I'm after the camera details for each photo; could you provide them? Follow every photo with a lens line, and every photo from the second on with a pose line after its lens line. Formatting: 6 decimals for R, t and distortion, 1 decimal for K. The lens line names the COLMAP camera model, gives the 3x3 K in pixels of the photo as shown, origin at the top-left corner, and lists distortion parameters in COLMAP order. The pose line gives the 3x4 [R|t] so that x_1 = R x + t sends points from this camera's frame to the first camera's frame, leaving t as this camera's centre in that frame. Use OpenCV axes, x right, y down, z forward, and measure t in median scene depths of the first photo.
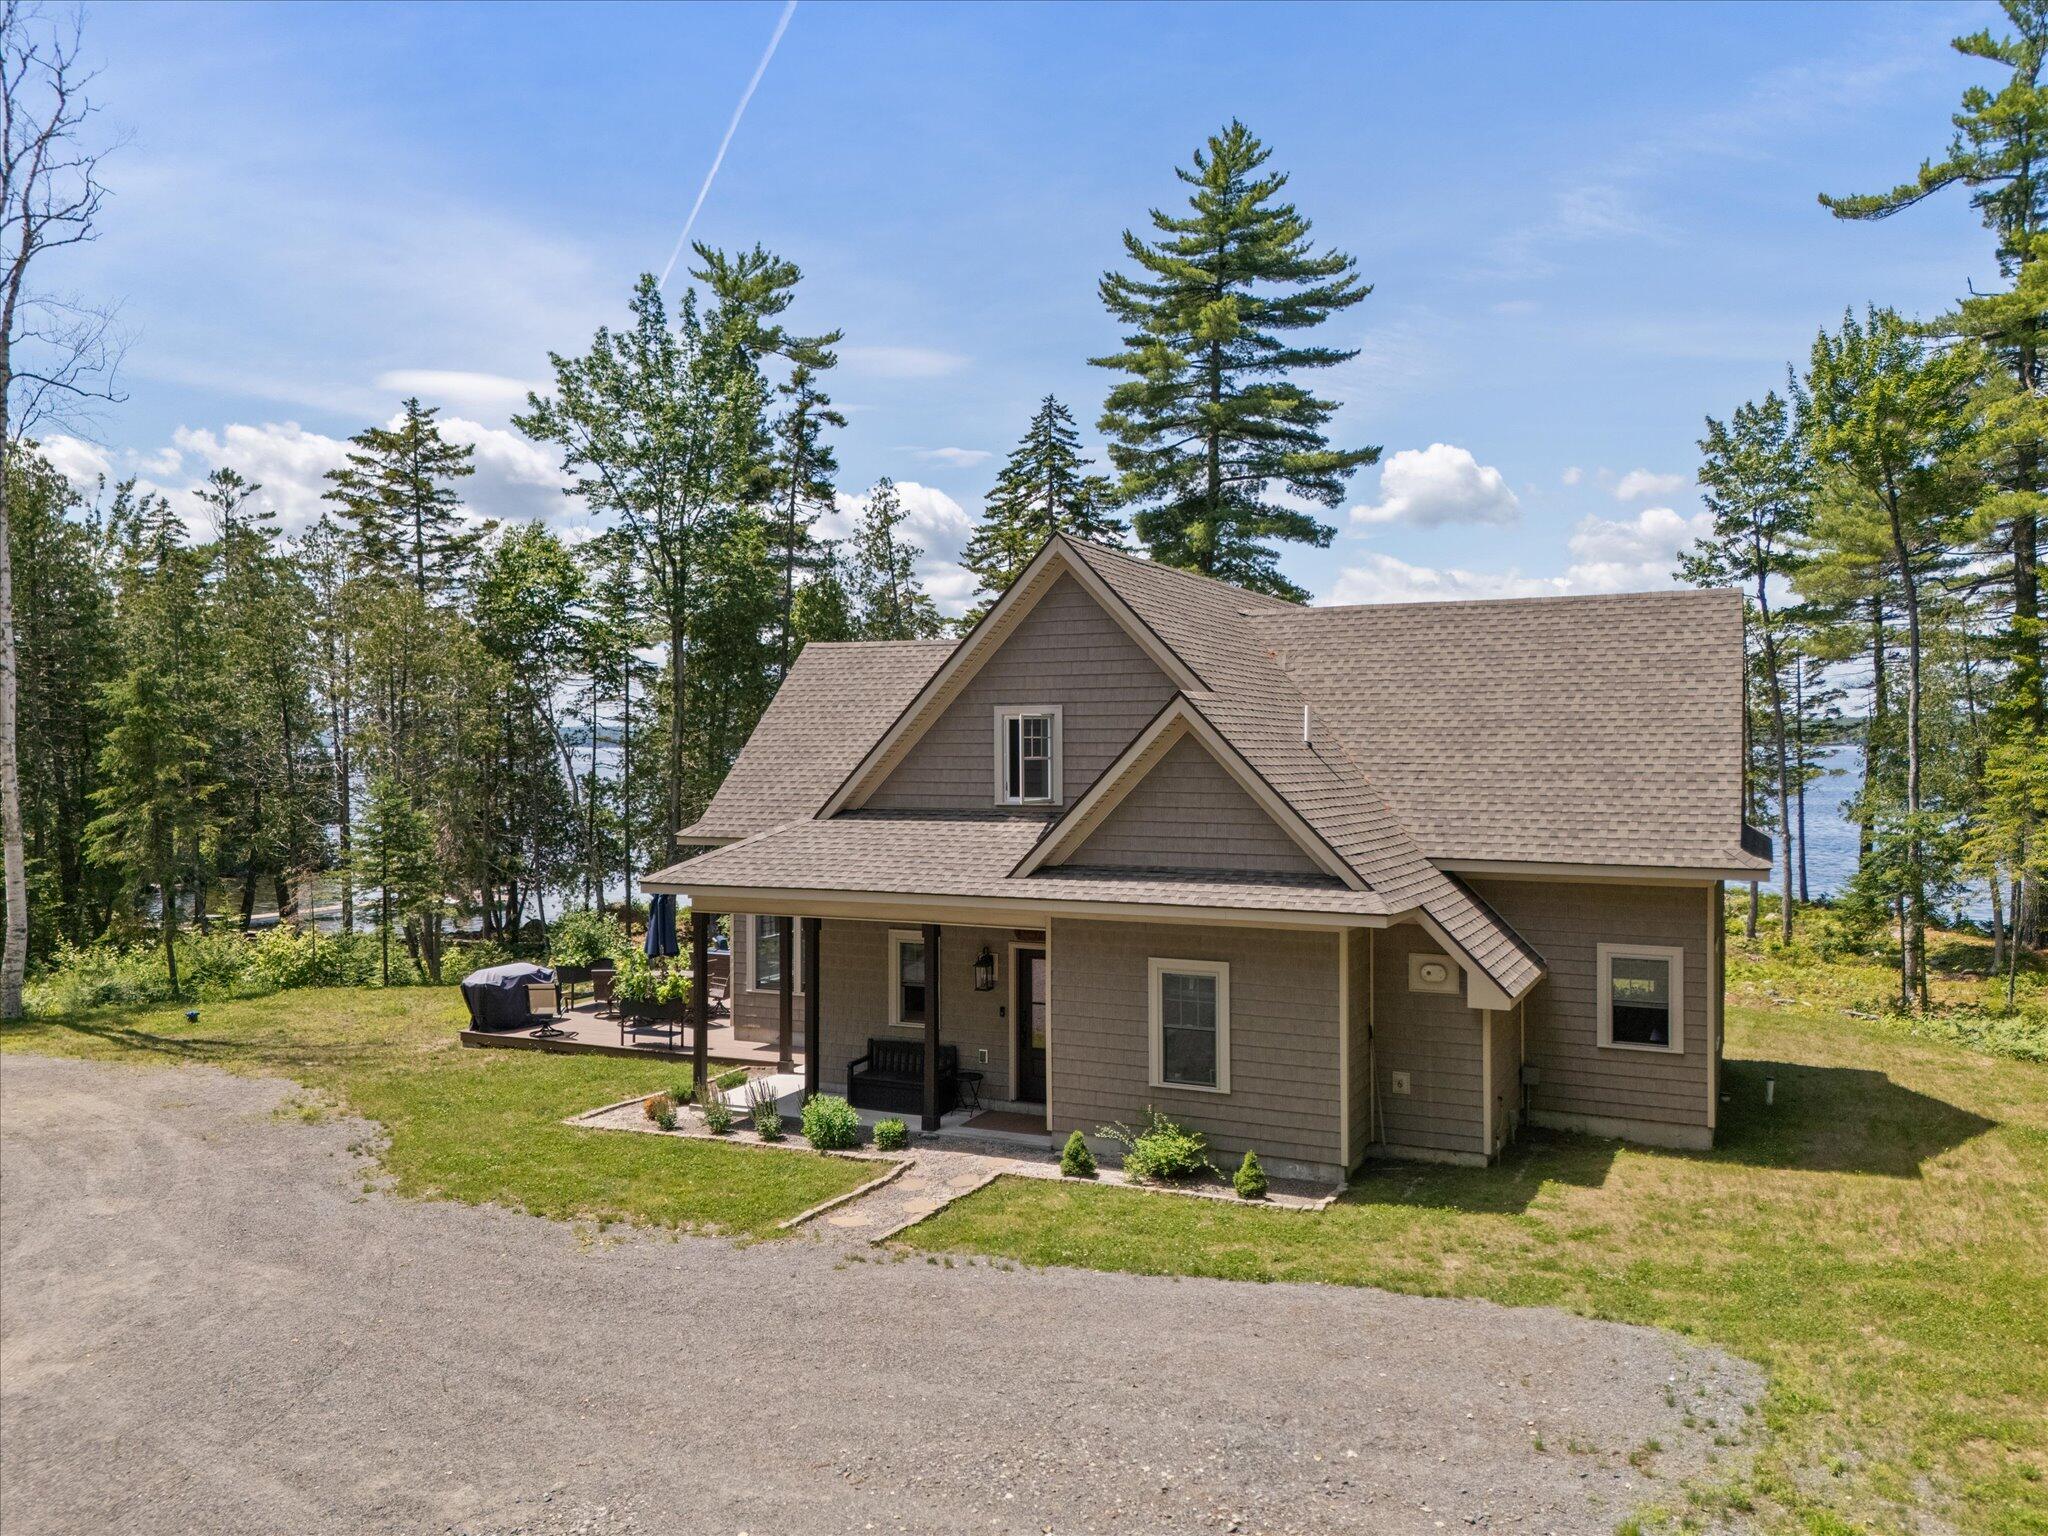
lens RADIAL K [[1534.6, 0, 1010.1], [0, 1534.6, 769.0], [0, 0, 1]] dist [0.060922, -0.061697]
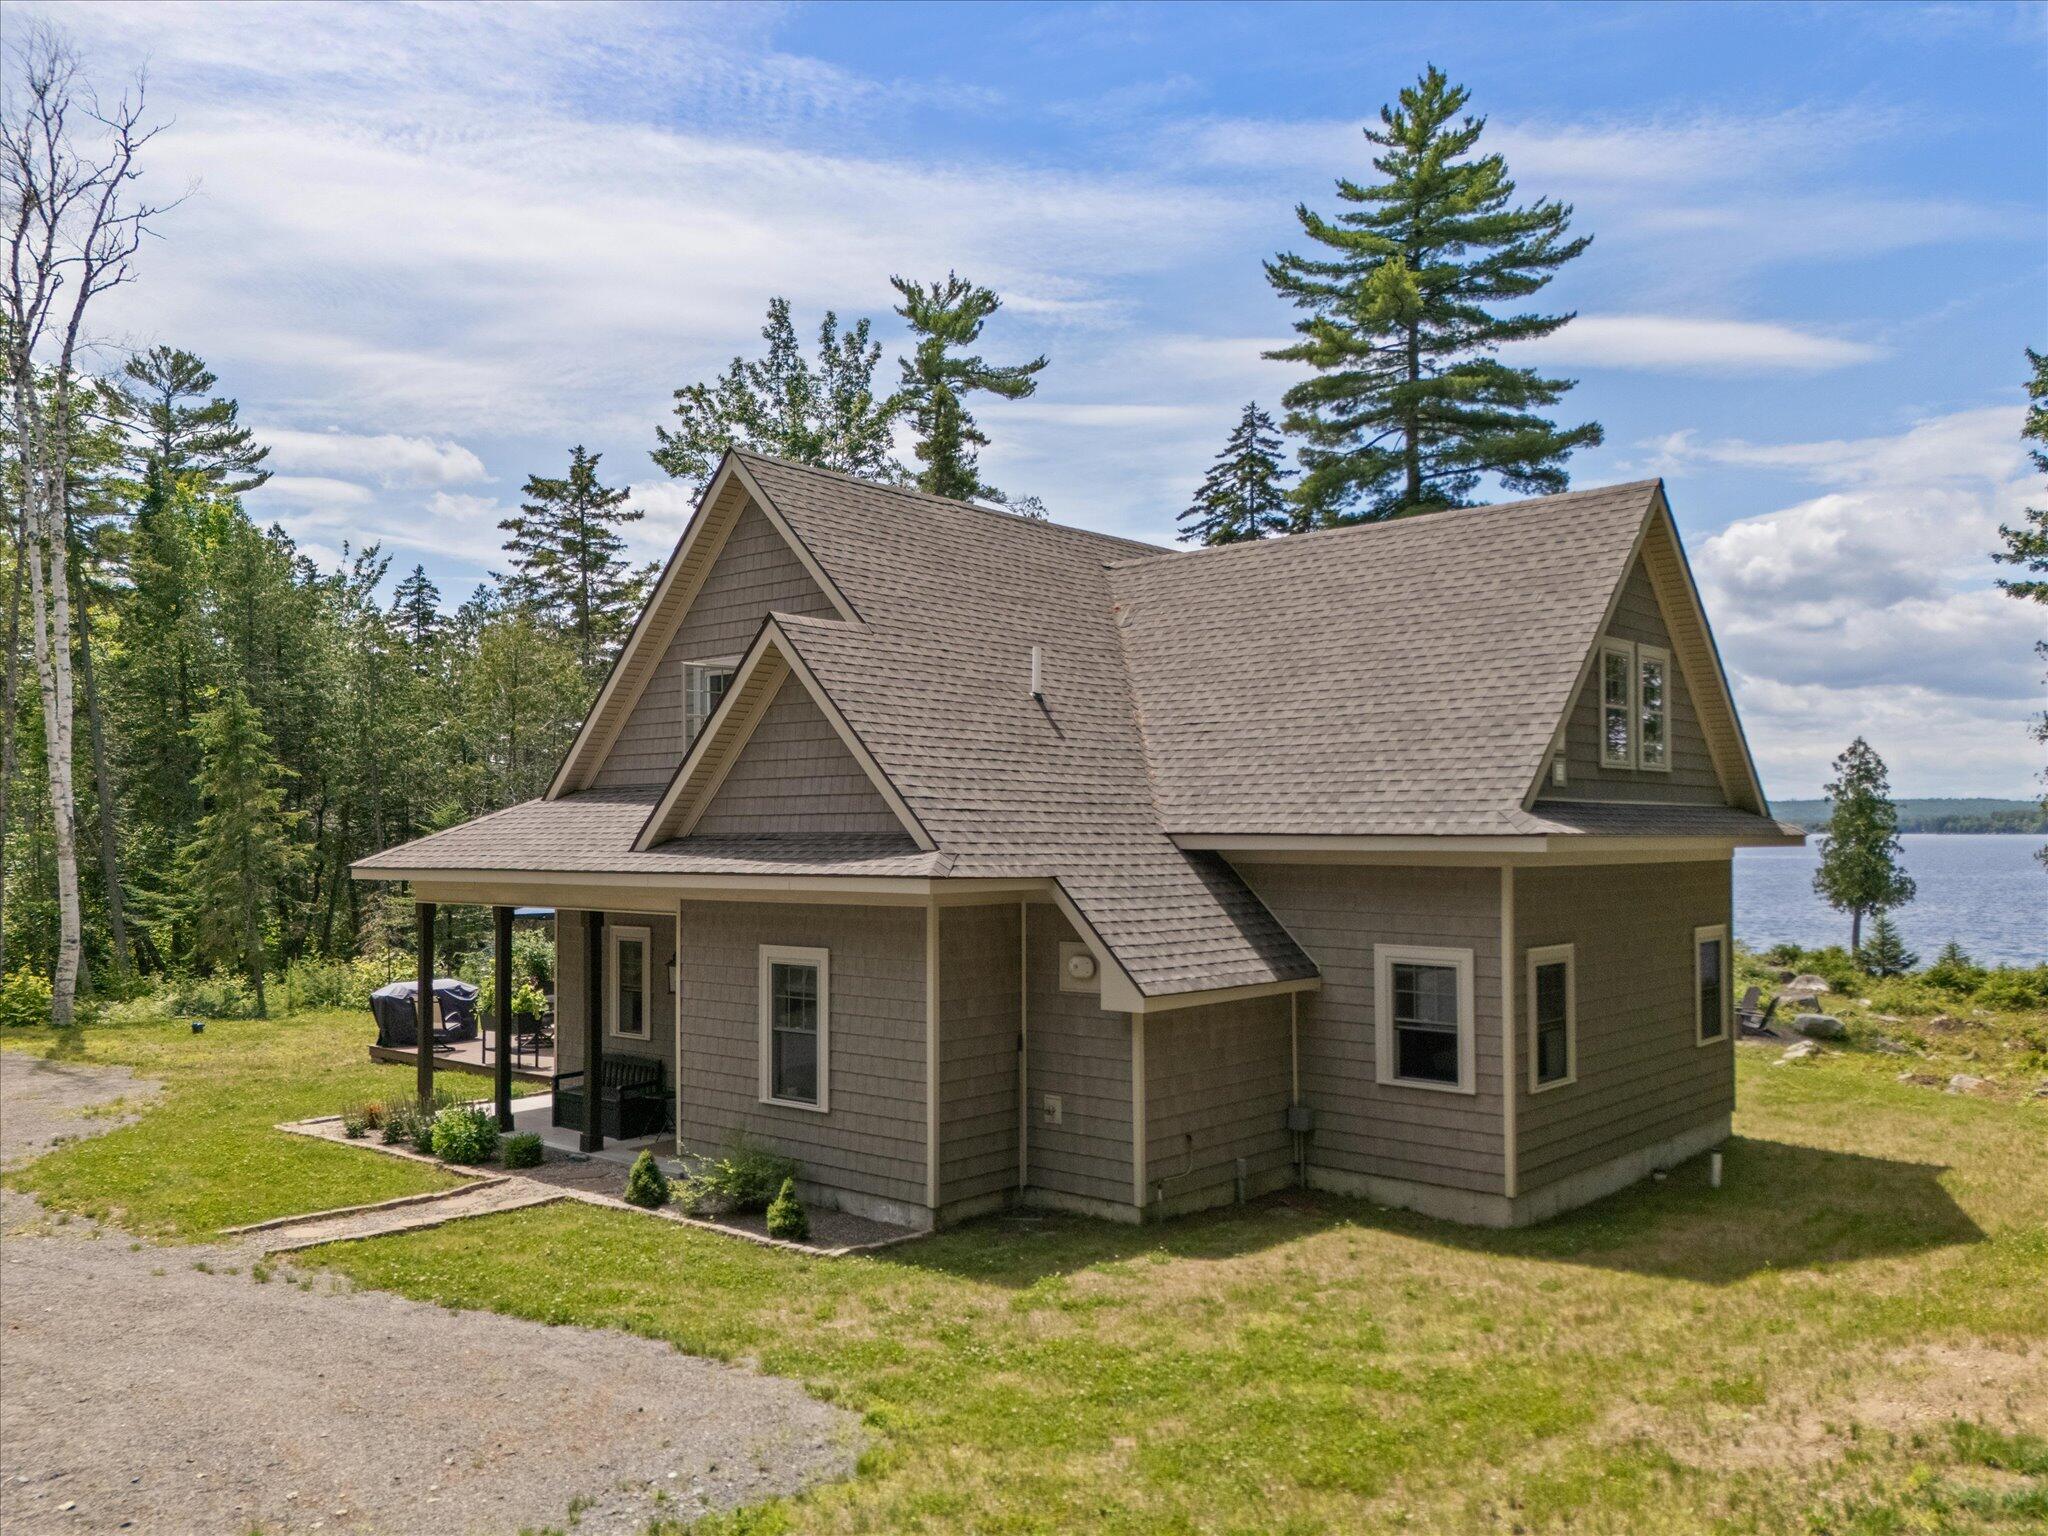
lens RADIAL K [[1573.9, 0, 1020.4], [0, 1573.9, 811.9], [0, 0, 1]] dist [0.069095, -0.068587]
pose [[0.961386, -0.005442, -0.275149, 0.179423], [-0.002586, 0.999582, -0.028806, 0.029861], [0.275191, 0.028405, 0.960970, 0.089131]]
